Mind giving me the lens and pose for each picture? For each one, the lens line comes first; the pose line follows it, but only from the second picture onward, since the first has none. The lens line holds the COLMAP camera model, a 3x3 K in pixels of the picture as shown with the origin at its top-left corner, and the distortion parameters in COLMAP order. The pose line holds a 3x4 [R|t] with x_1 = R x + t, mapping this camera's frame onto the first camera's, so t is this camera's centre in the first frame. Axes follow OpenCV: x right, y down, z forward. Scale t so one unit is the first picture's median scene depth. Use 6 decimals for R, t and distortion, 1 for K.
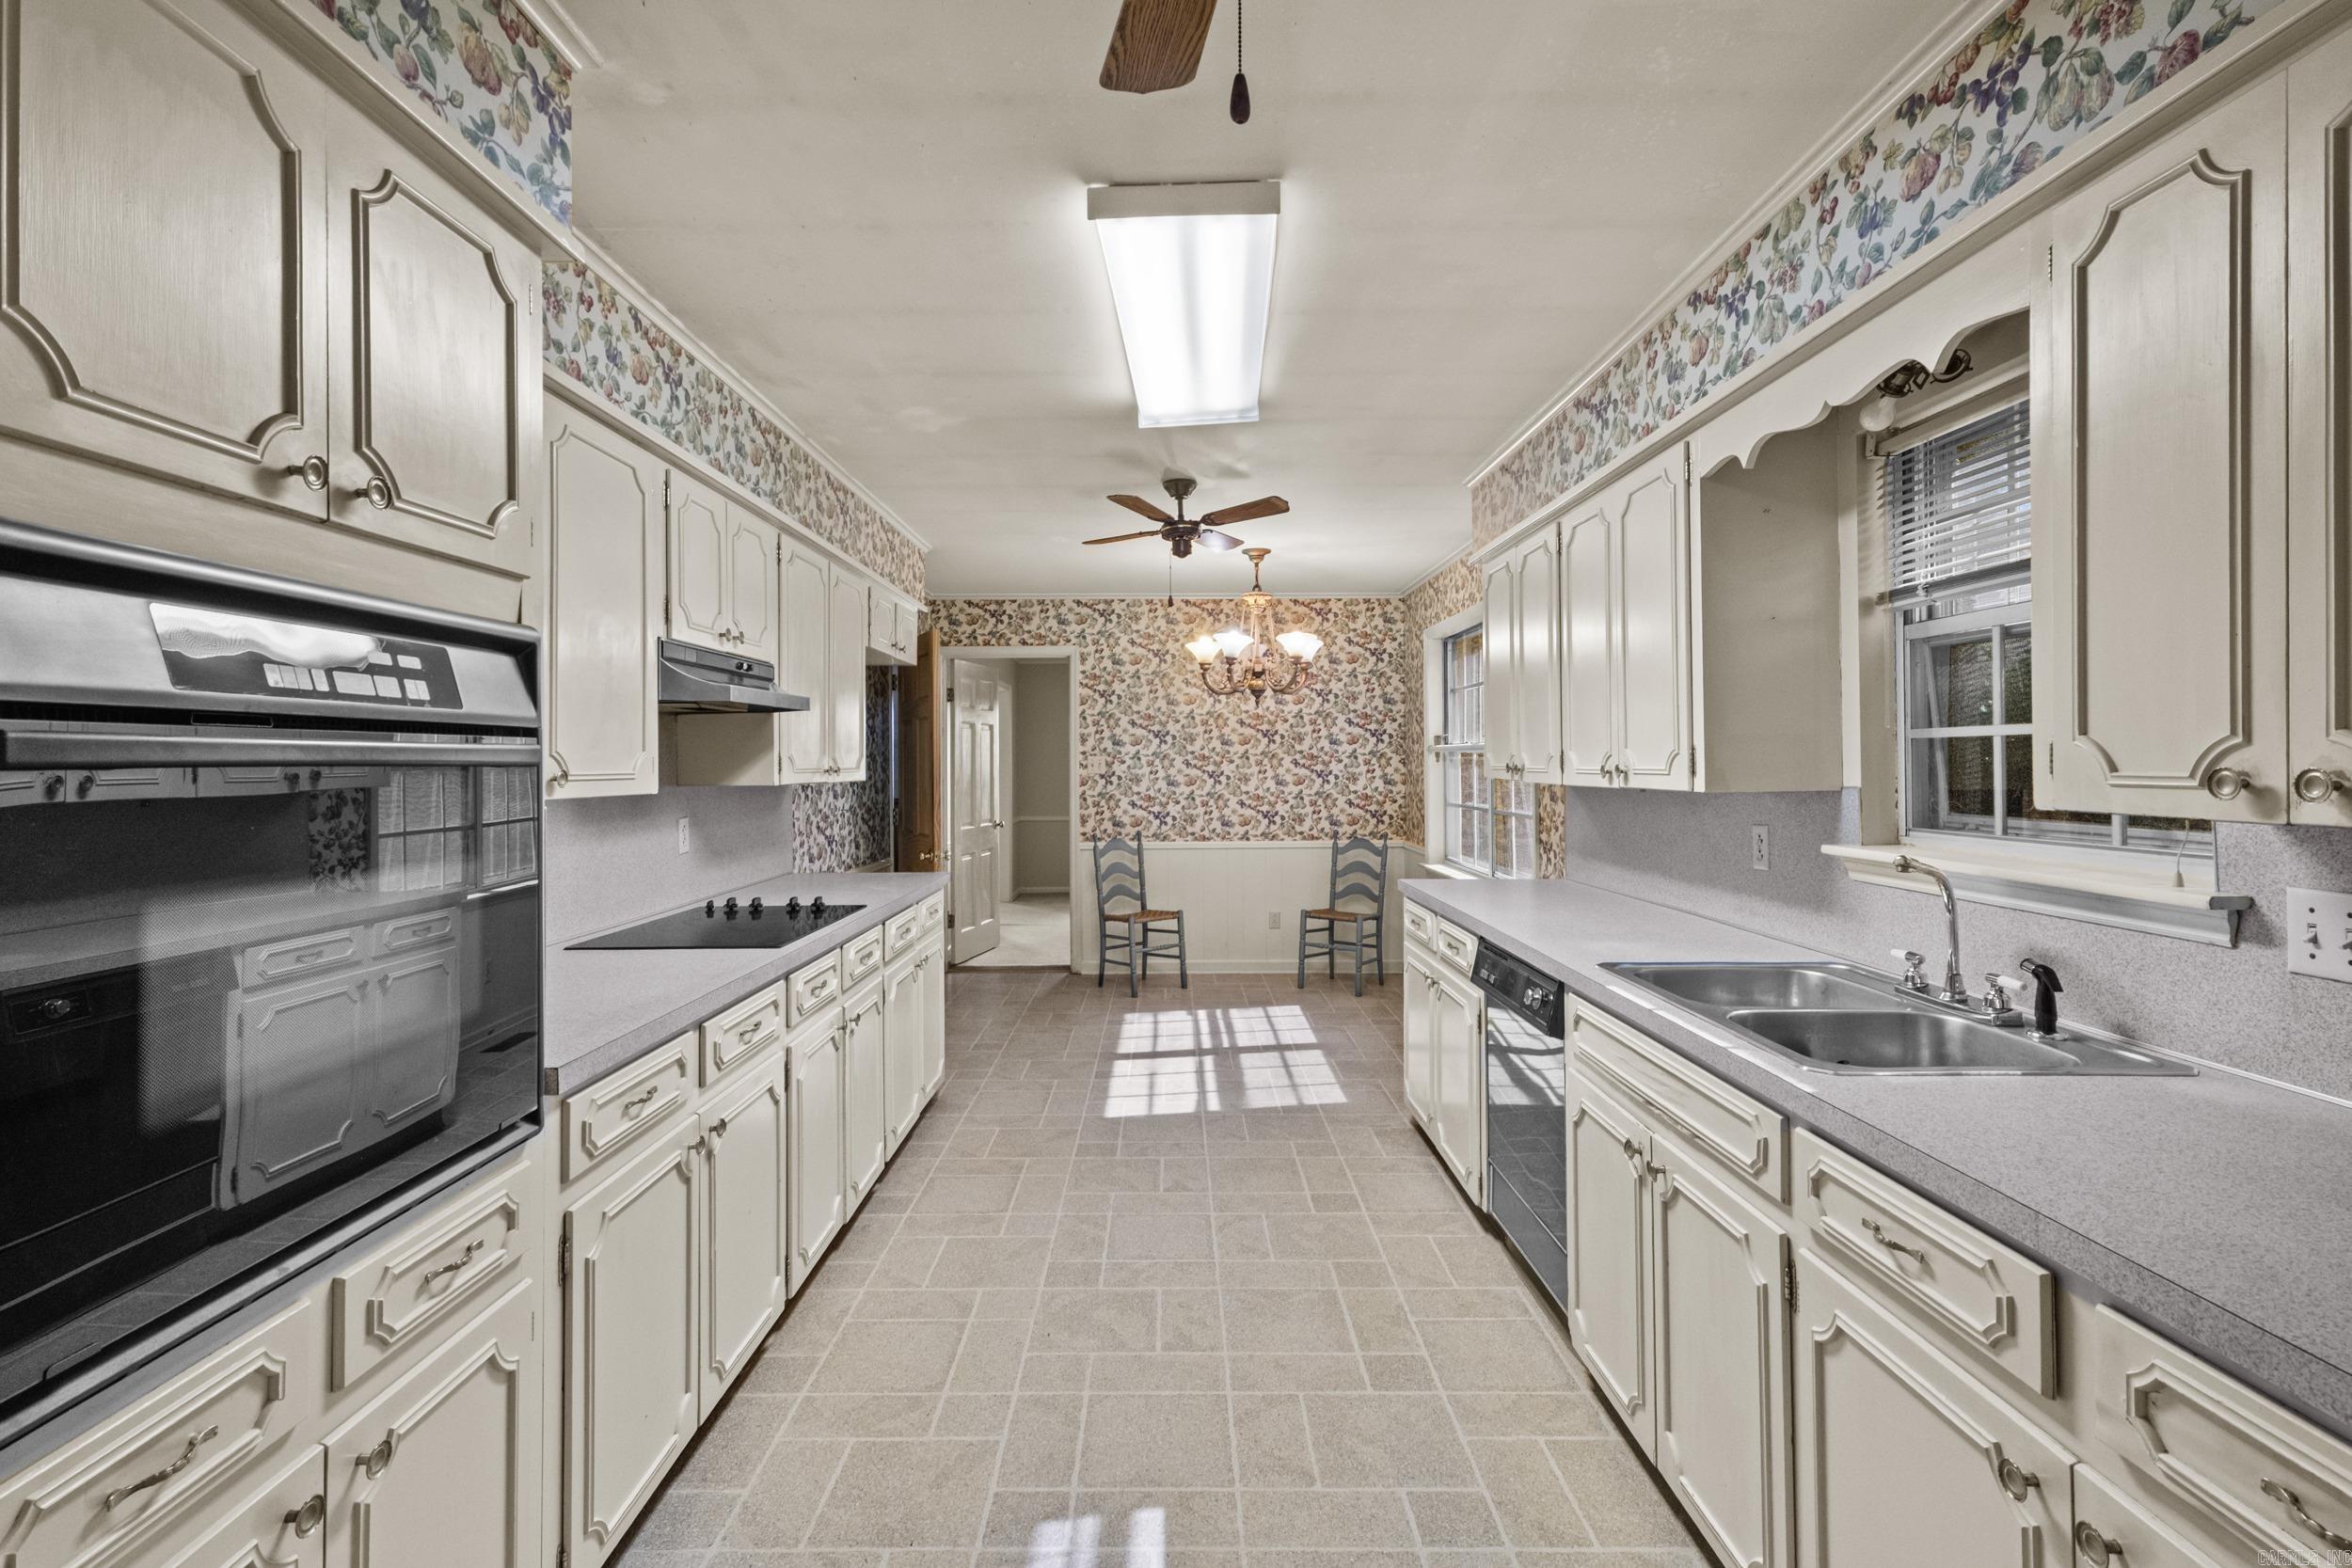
lens RADIAL K [[1079.9, 0, 1167.3], [0, 1079.9, 761.3], [0, 0, 1]] dist [0.003850, 0.002549]
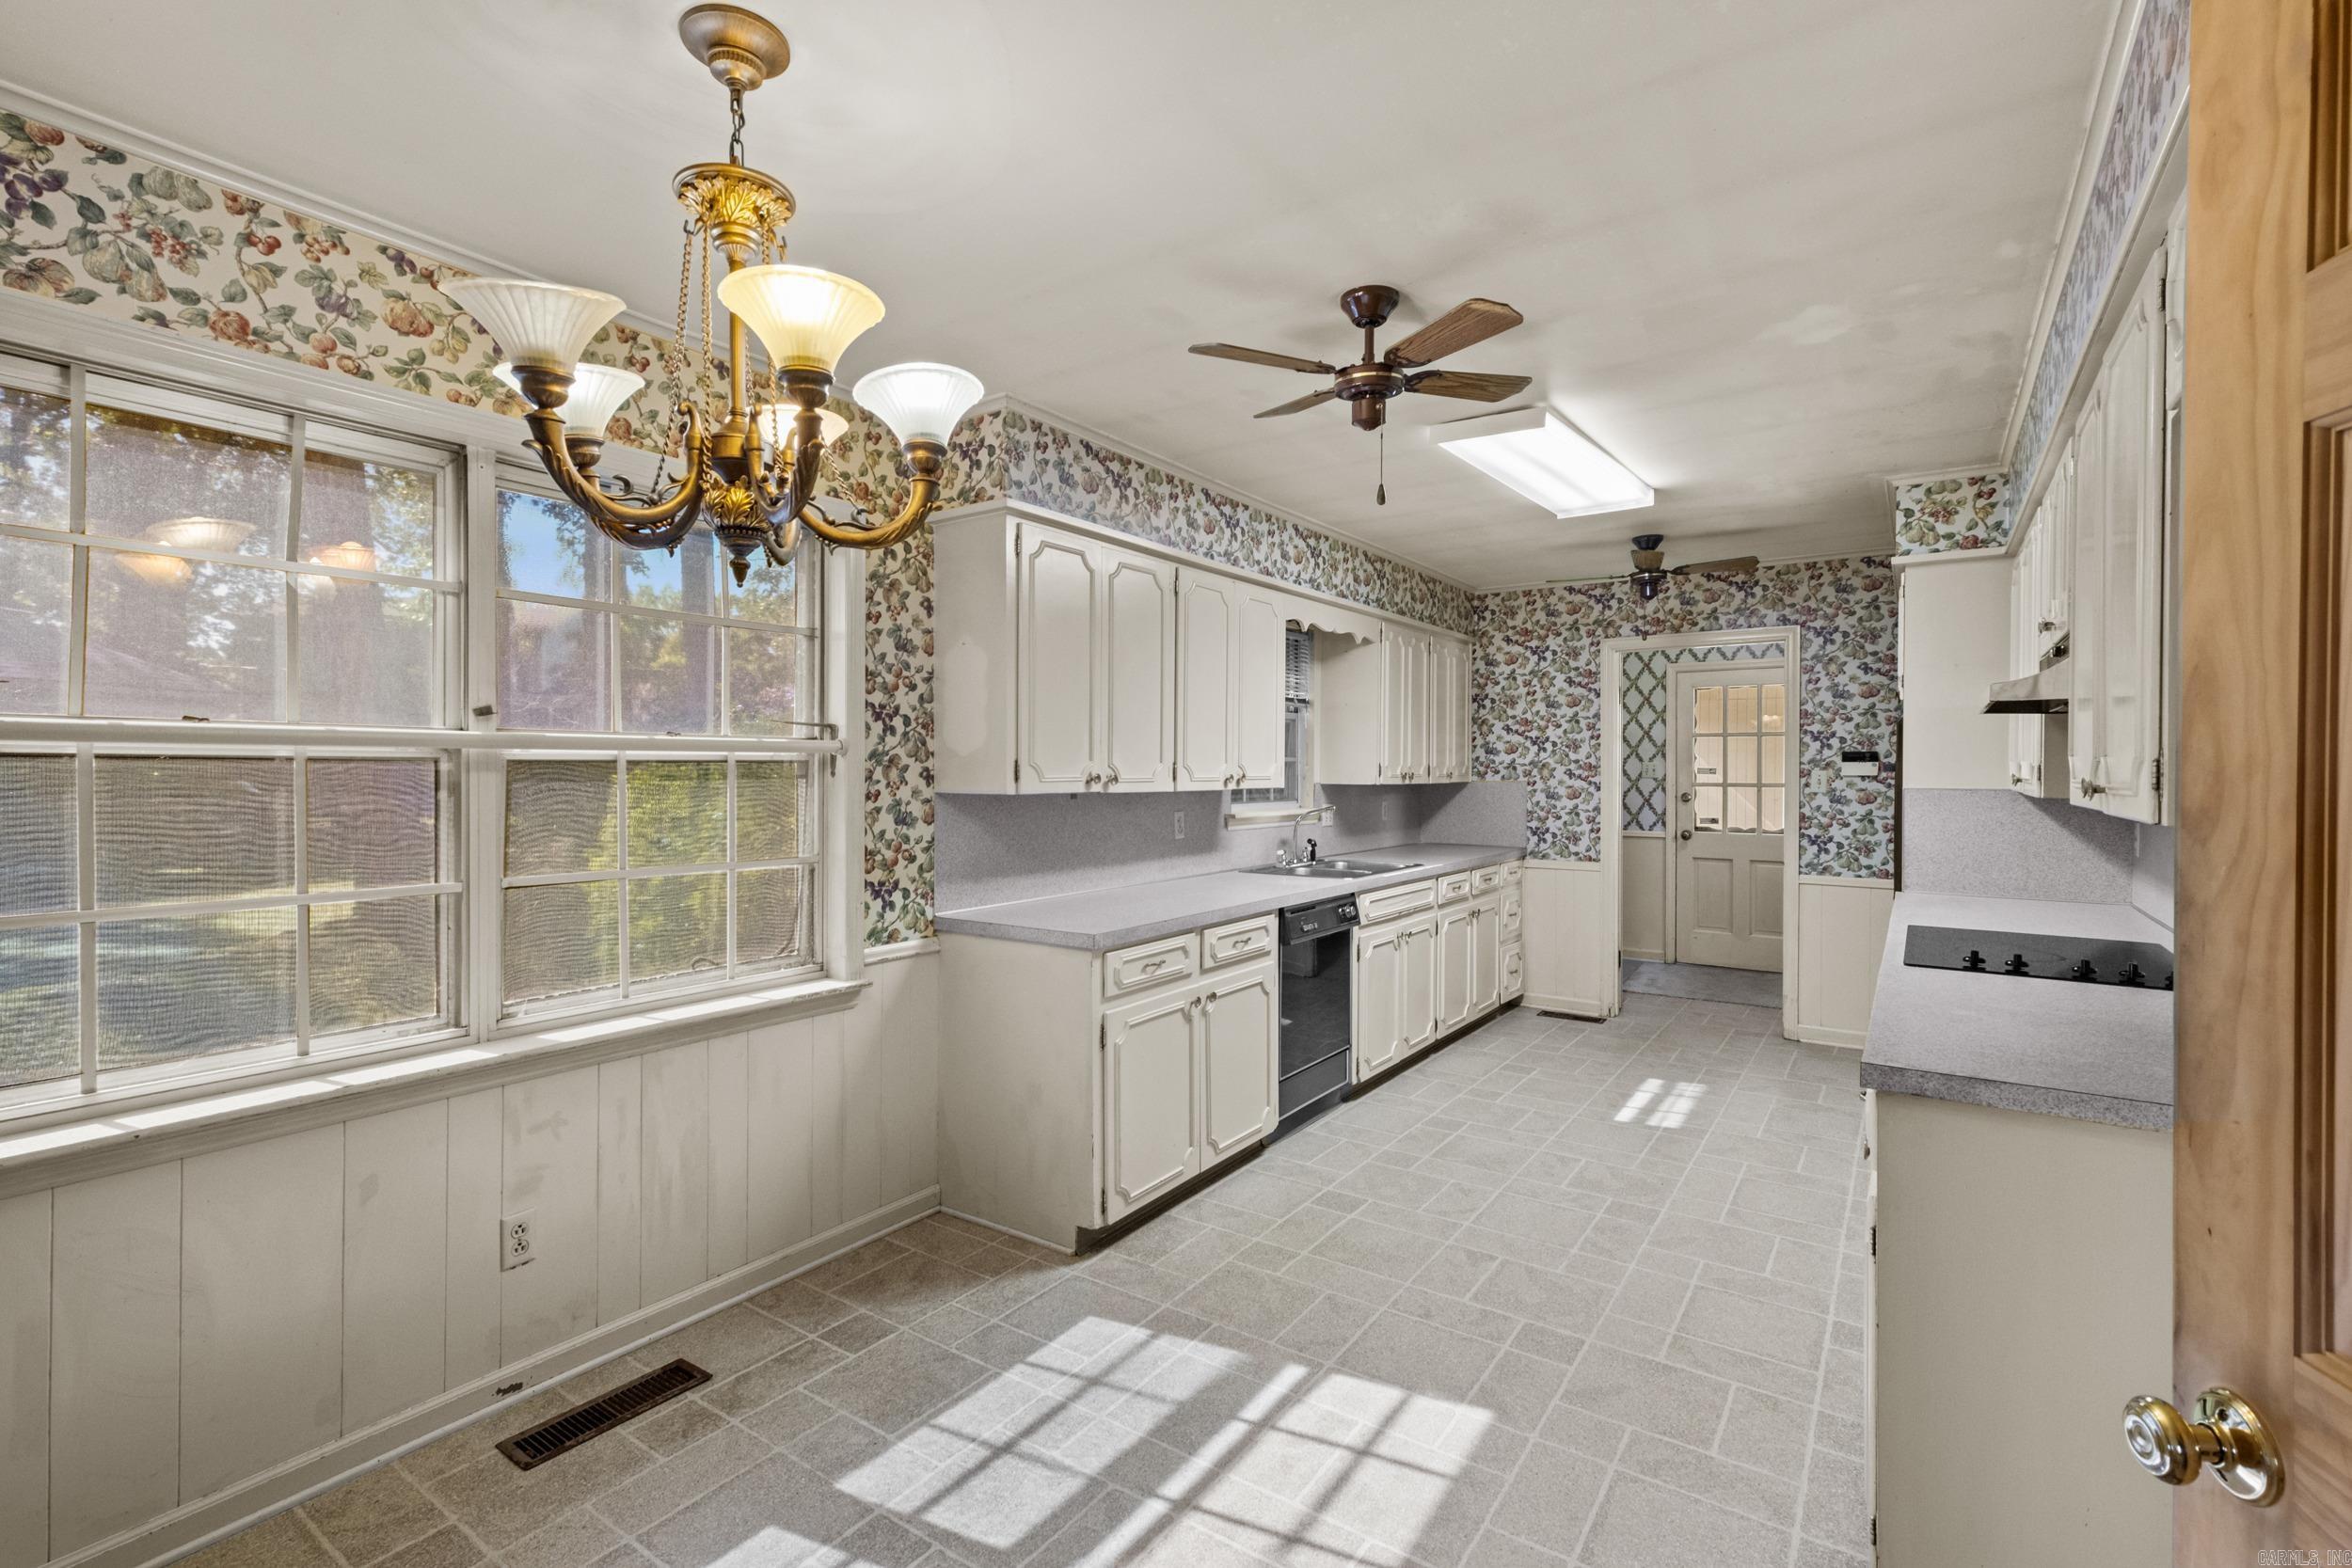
lens RADIAL K [[1079.9, 0, 1151.9], [0, 1079.9, 788.3], [0, 0, 1]] dist [0.003850, 0.002549]
pose [[-0.817334, -0.004121, 0.576150, -0.290816], [0.002307, 0.999943, 0.010425, 0.005979], [-0.576160, 0.009850, -0.817278, 1.958656]]
